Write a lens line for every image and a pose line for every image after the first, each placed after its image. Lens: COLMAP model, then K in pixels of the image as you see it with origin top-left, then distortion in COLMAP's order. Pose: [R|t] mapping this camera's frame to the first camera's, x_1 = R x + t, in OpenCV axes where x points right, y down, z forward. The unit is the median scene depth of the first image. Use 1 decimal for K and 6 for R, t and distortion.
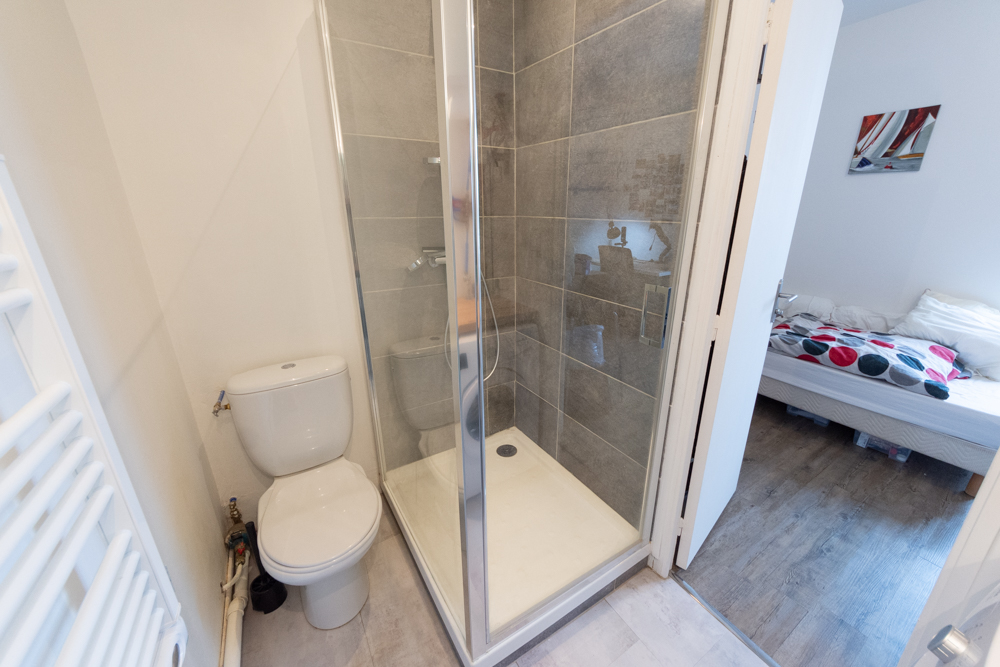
lens RADIAL K [[374.6, 0, 499.5], [0, 374.6, 326.1], [0, 0, 1]] dist [-0.001418, -0.000468]
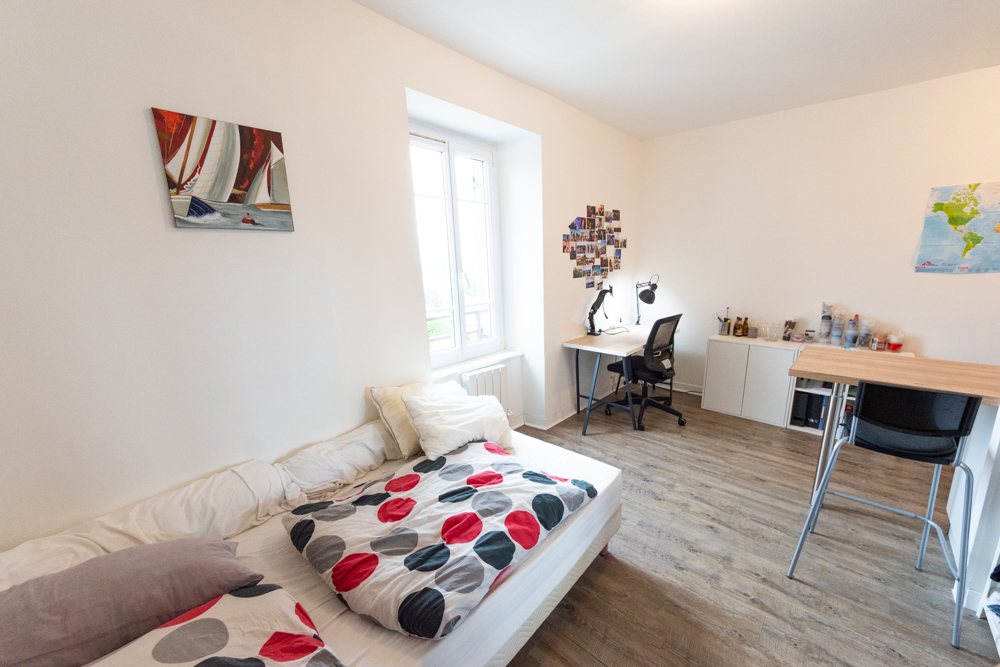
lens RADIAL K [[374.6, 0, 533.9], [0, 374.6, 349.4], [0, 0, 1]] dist [-0.001418, -0.000468]
pose [[-0.302723, -0.209428, 0.929784, 0.342229], [0.317597, 0.897634, 0.305591, -0.290941], [-0.898605, 0.387806, -0.205221, 0.815463]]
